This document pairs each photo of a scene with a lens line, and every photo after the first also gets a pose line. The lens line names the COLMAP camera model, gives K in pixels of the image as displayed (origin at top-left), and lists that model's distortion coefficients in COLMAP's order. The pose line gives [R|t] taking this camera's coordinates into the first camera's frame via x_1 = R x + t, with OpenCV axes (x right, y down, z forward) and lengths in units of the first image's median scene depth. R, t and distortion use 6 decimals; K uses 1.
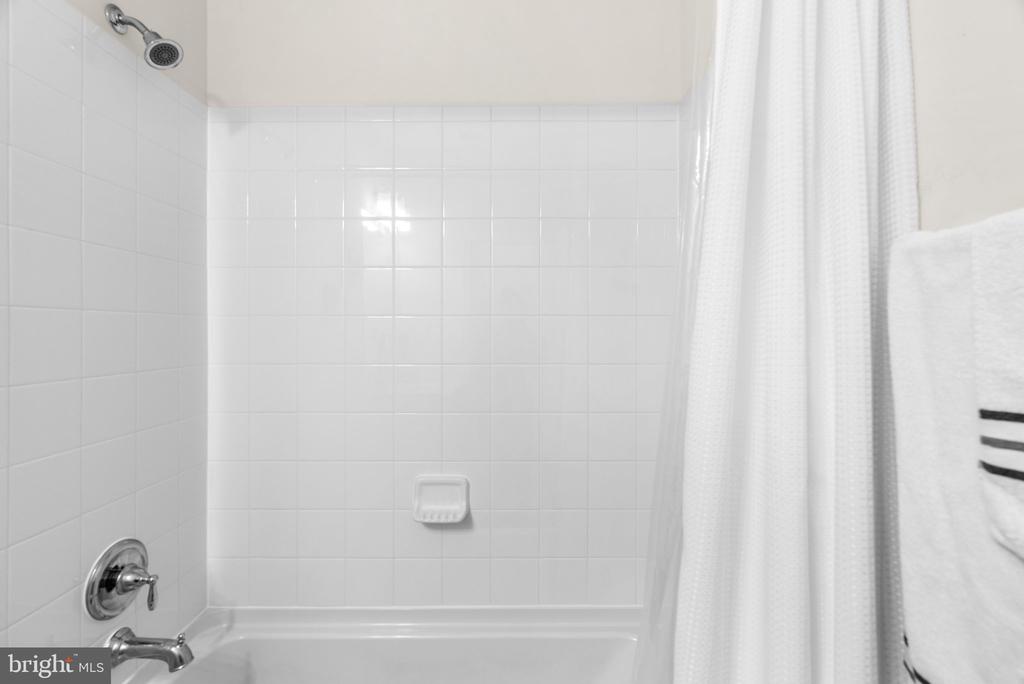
lens RADIAL K [[478.1, 0, 513.2], [0, 478.1, 318.0], [0, 0, 1]] dist [0.004398, 0.000309]
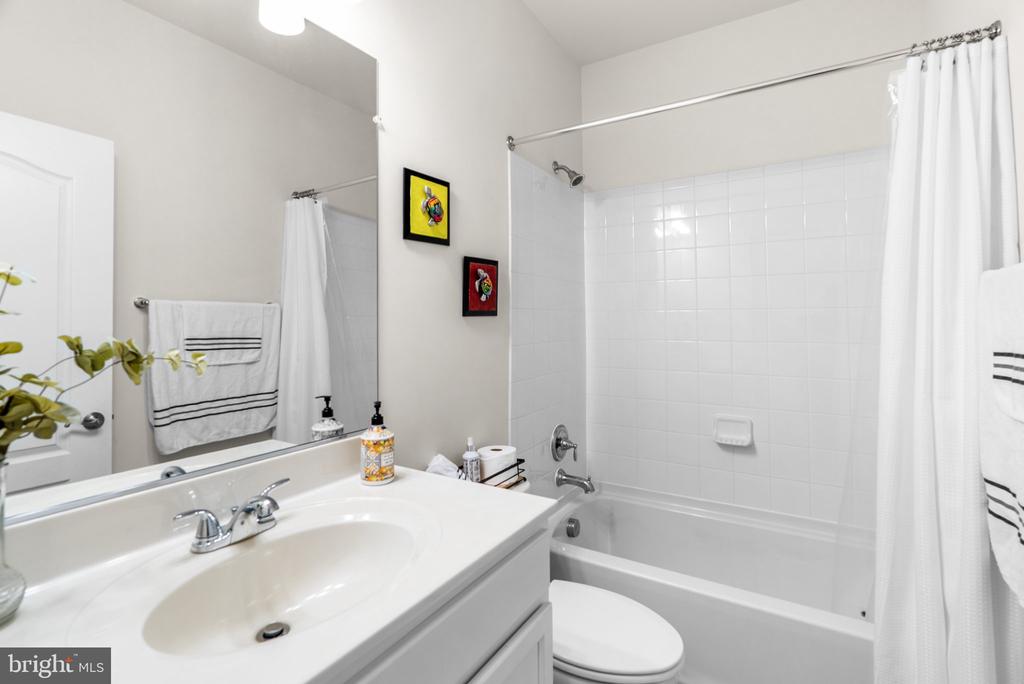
lens RADIAL K [[478.1, 0, 513.2], [0, 478.1, 318.0], [0, 0, 1]] dist [0.004398, 0.000309]
pose [[0.846233, -0.010912, -0.532701, 0.089423], [0.024404, 0.999535, 0.018292, -0.025895], [0.532254, -0.028479, 0.846106, -0.787857]]
